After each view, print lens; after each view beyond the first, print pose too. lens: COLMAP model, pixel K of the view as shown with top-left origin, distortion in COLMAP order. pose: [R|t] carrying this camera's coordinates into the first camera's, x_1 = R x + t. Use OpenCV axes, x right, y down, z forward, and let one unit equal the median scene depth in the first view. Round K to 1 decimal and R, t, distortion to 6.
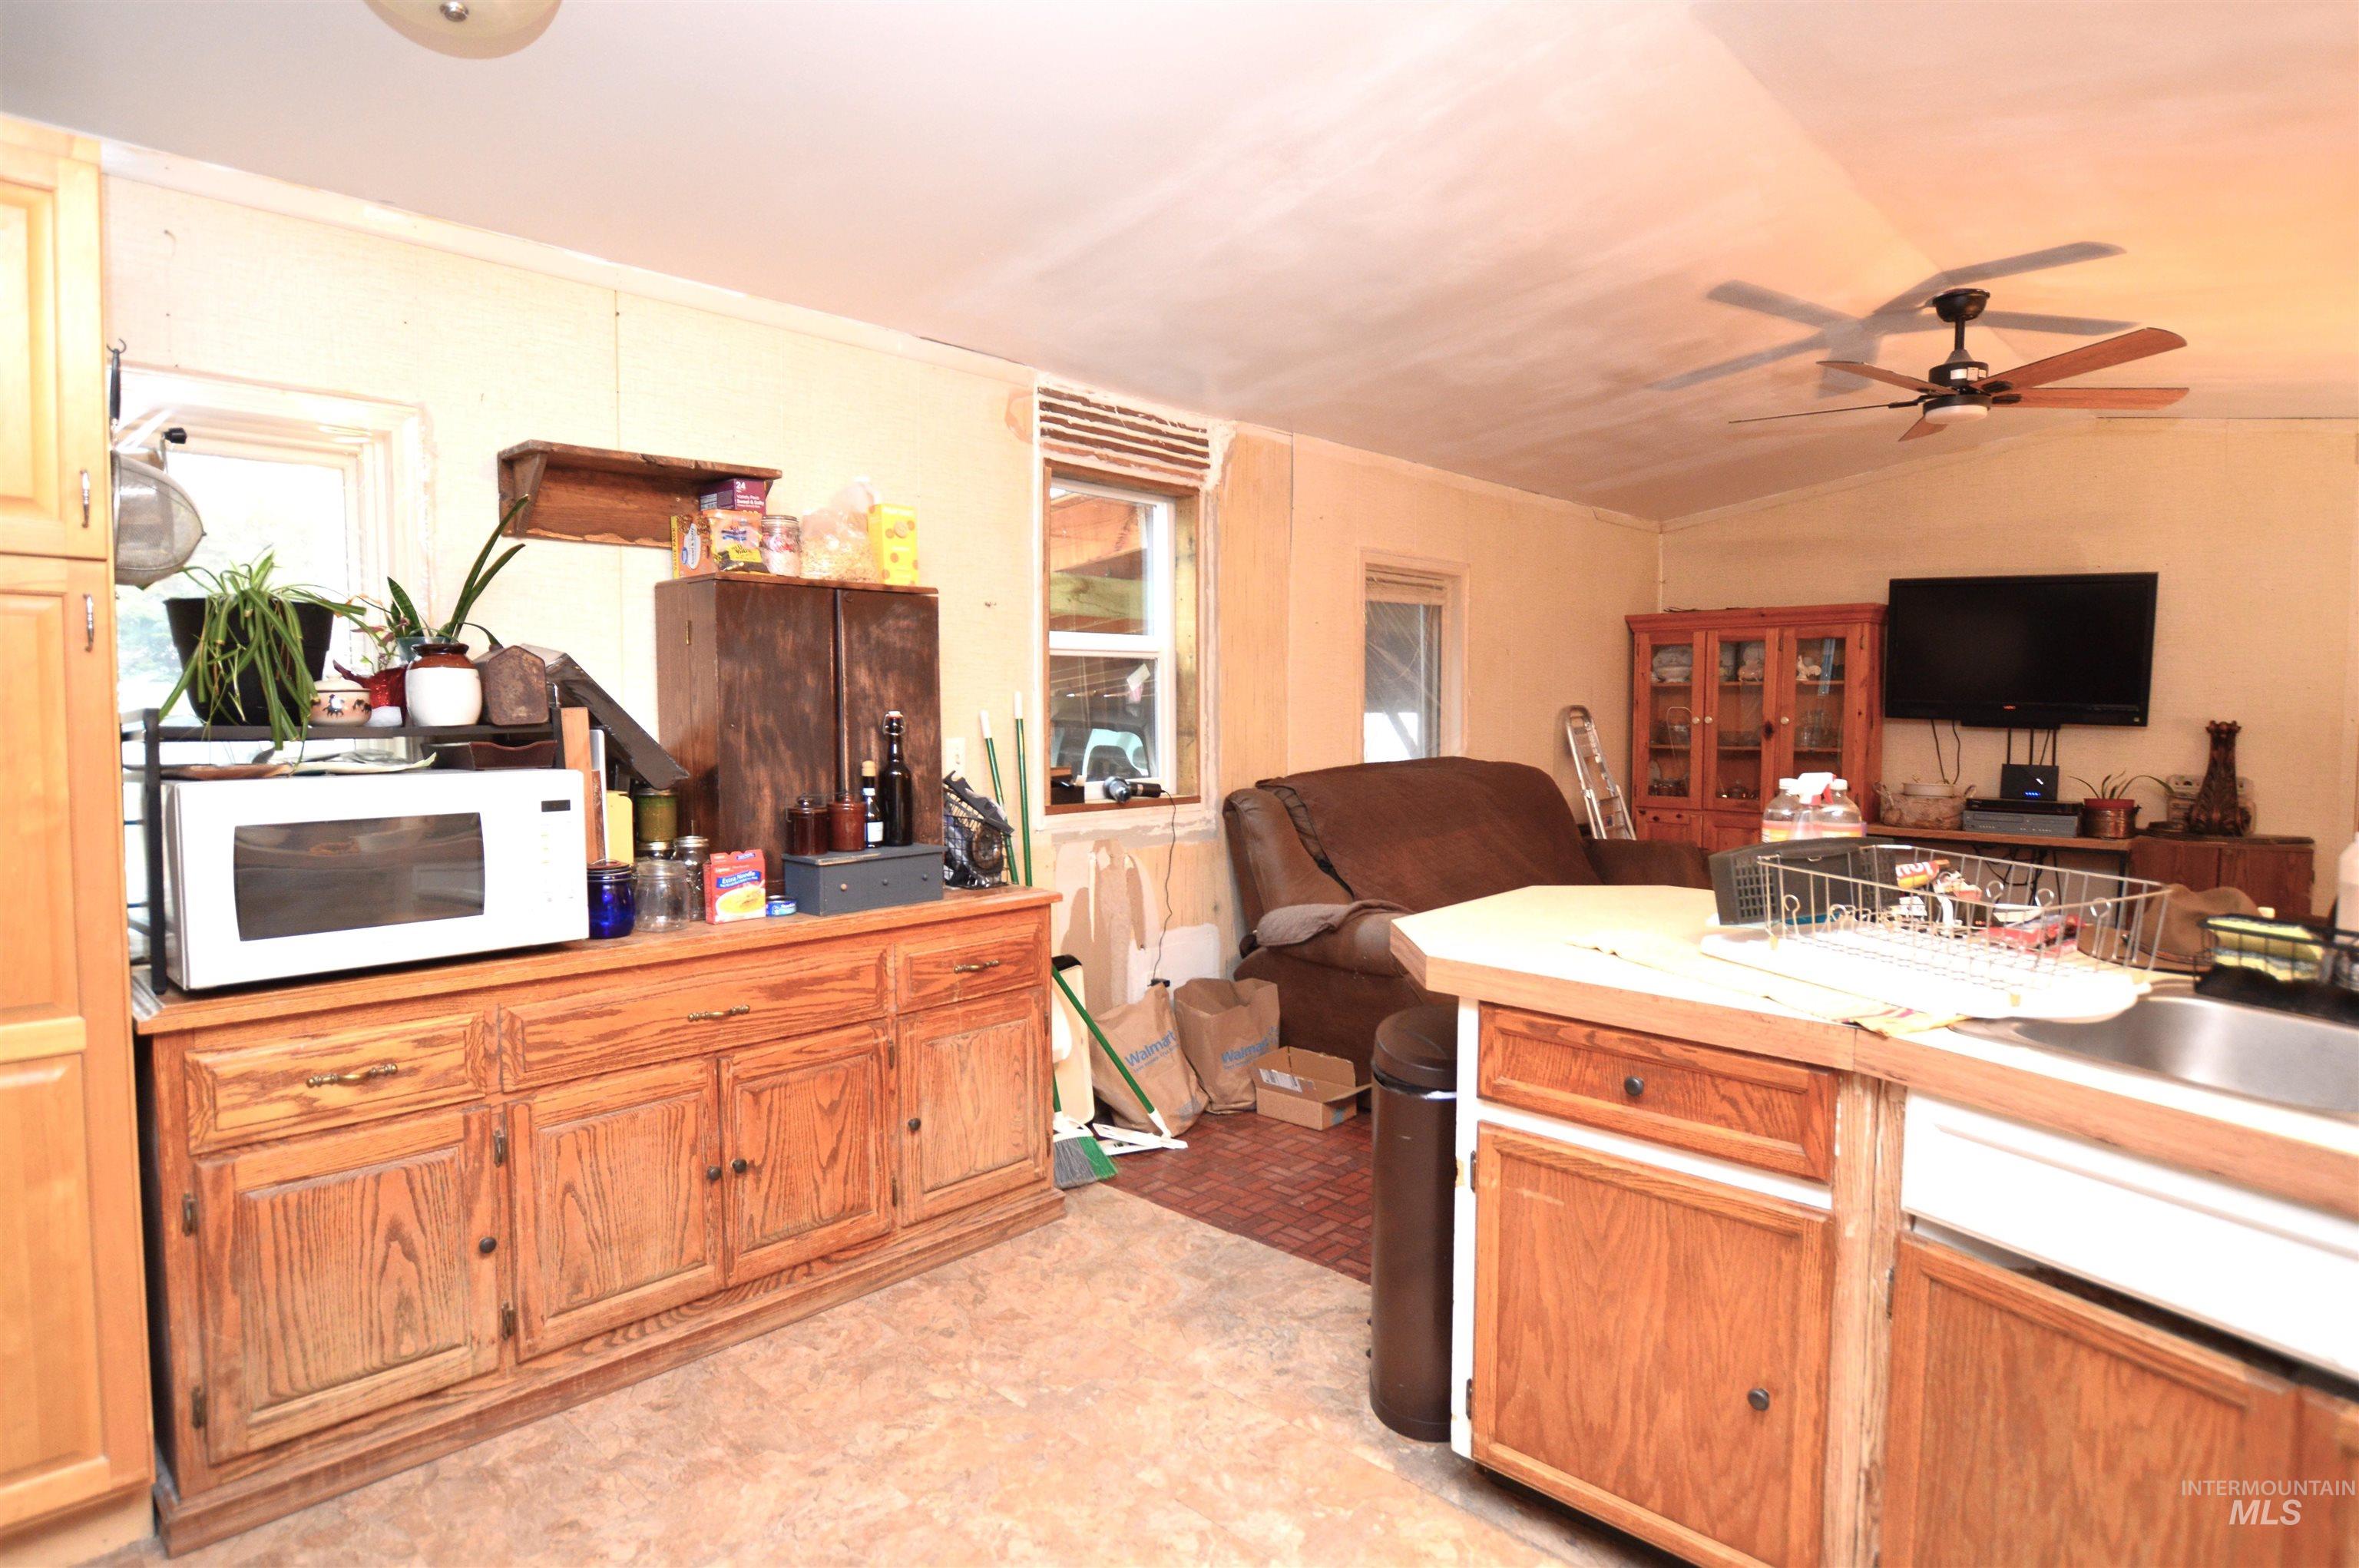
lens RADIAL K [[1264.1, 0, 1176.4], [0, 1264.1, 781.9], [0, 0, 1]] dist [-0.012893, 0.001919]
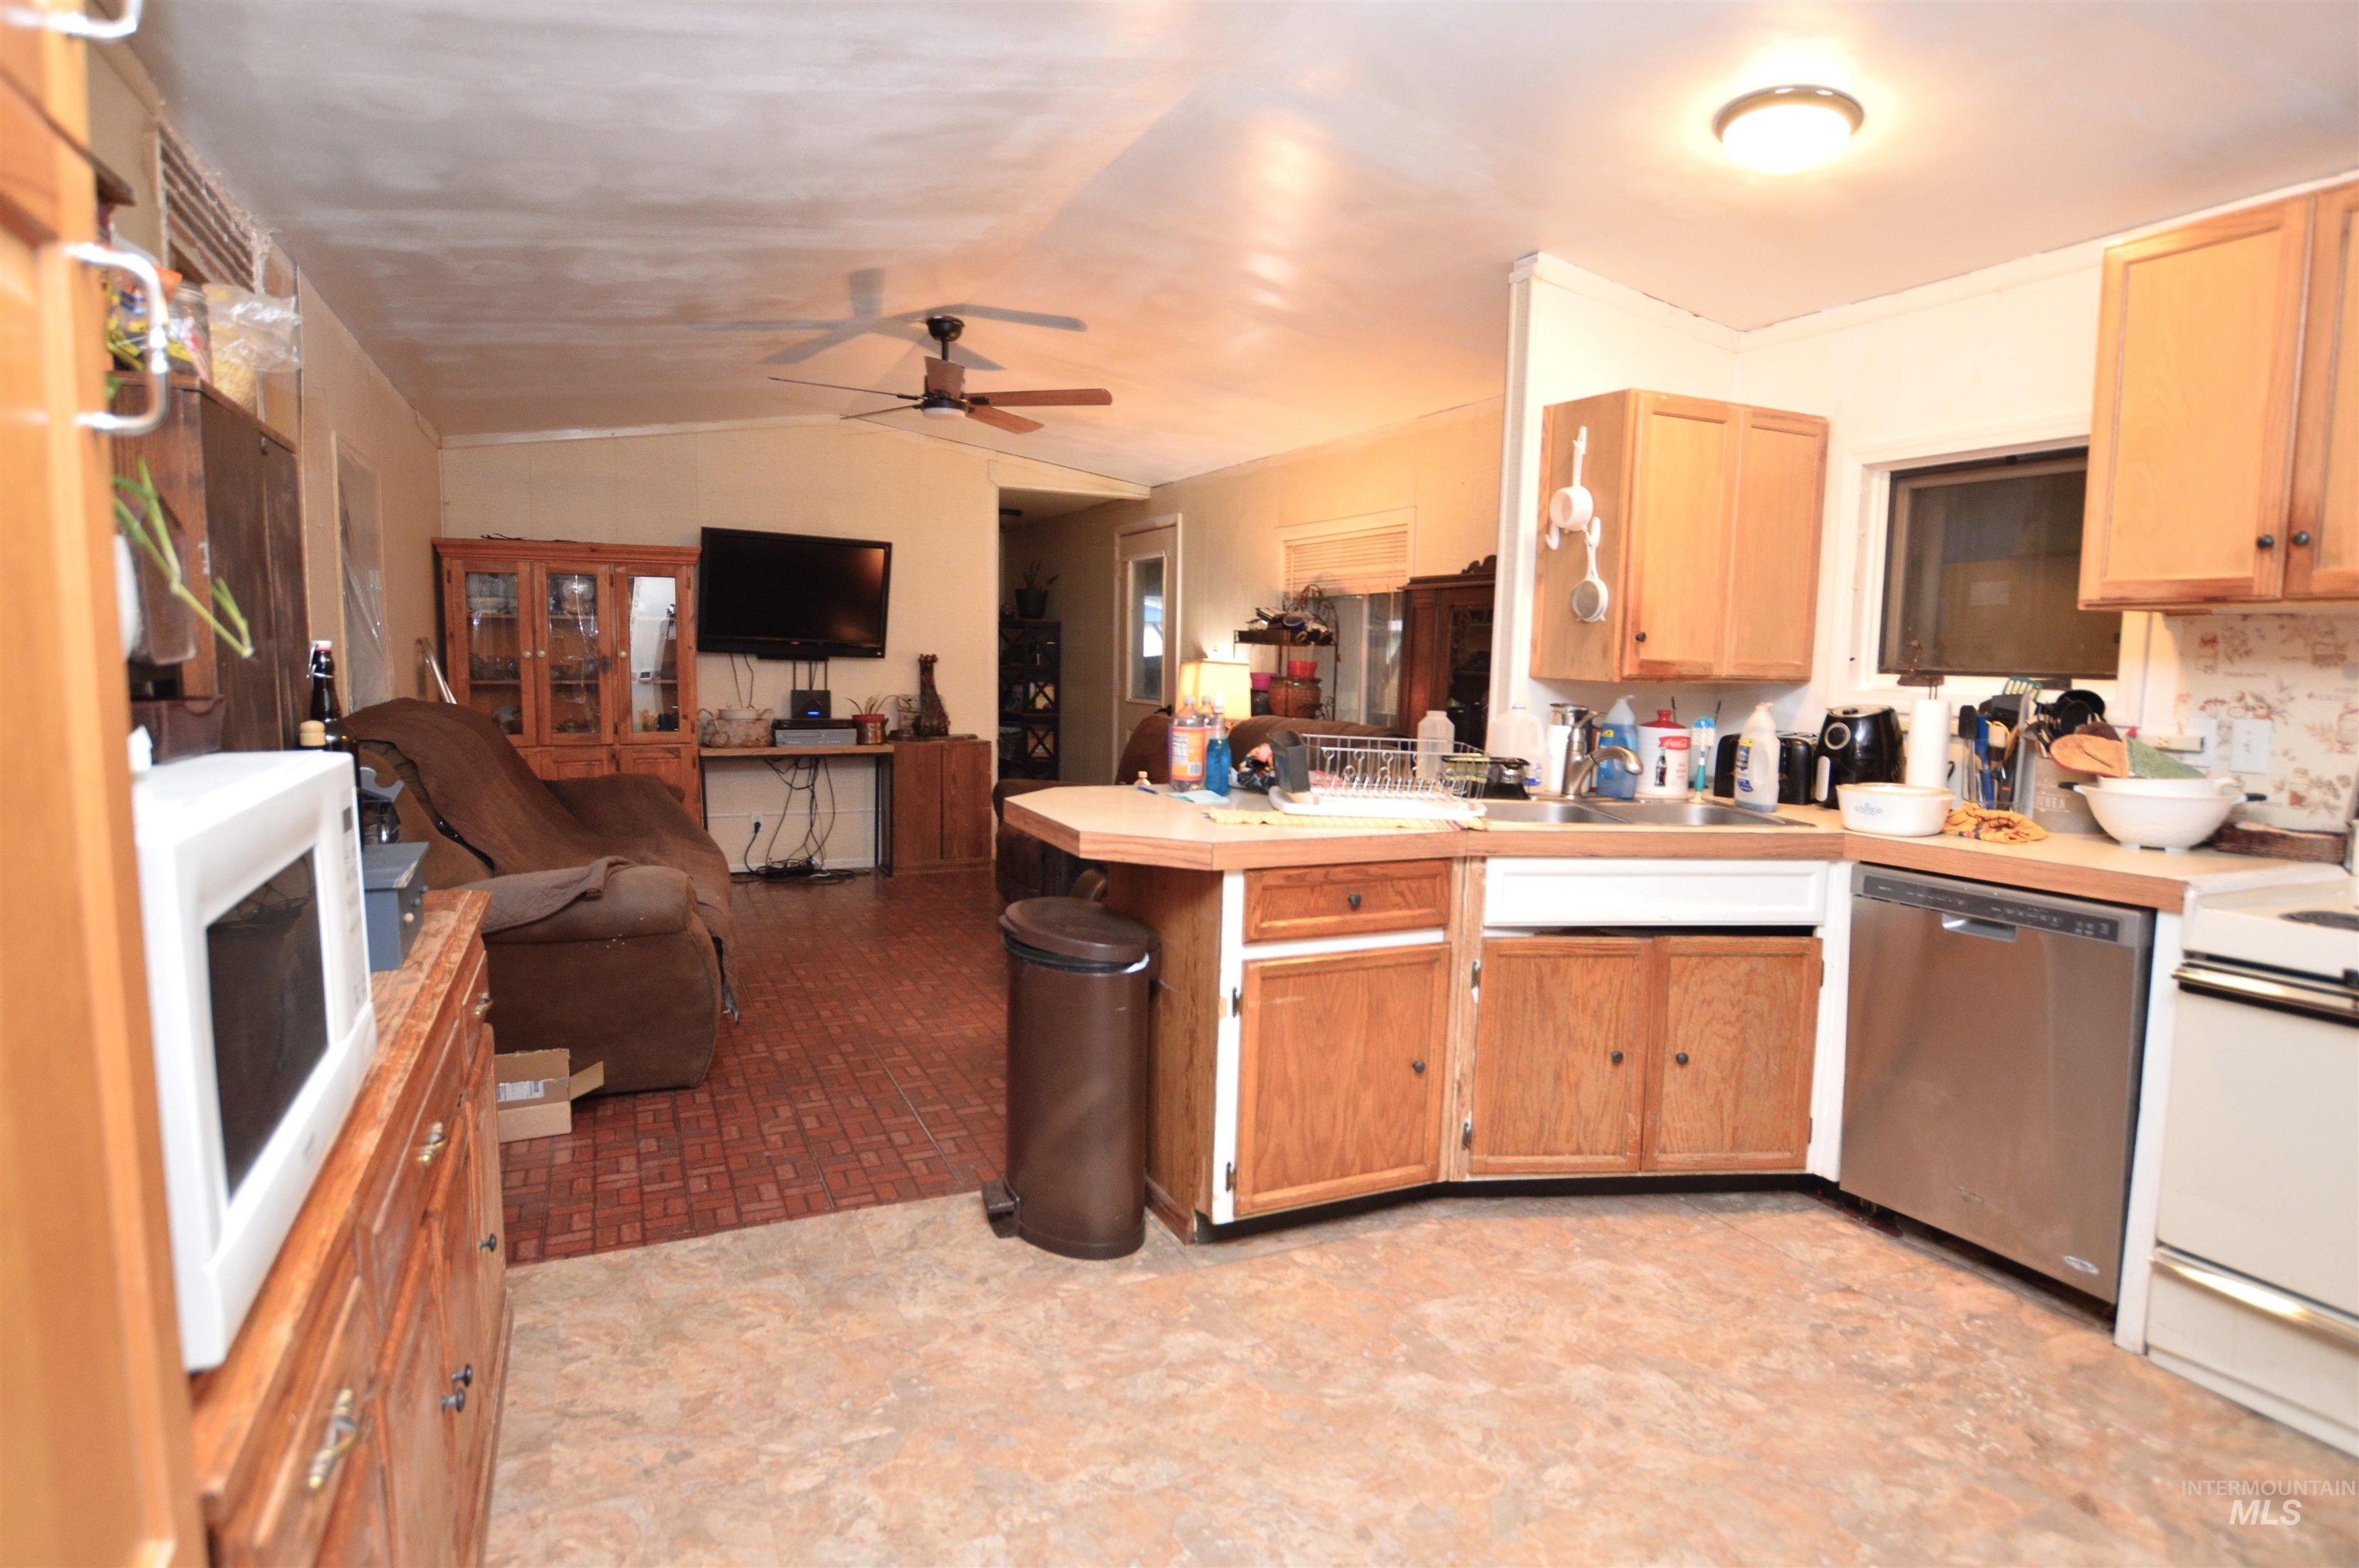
lens RADIAL K [[1264.1, 0, 1180.5], [0, 1264.1, 779.7], [0, 0, 1]] dist [-0.012893, 0.001919]
pose [[0.369766, -0.091277, 0.924630, -0.673588], [0.043731, 0.995770, 0.080811, -0.019553], [-0.928095, 0.010554, 0.372194, 0.389747]]
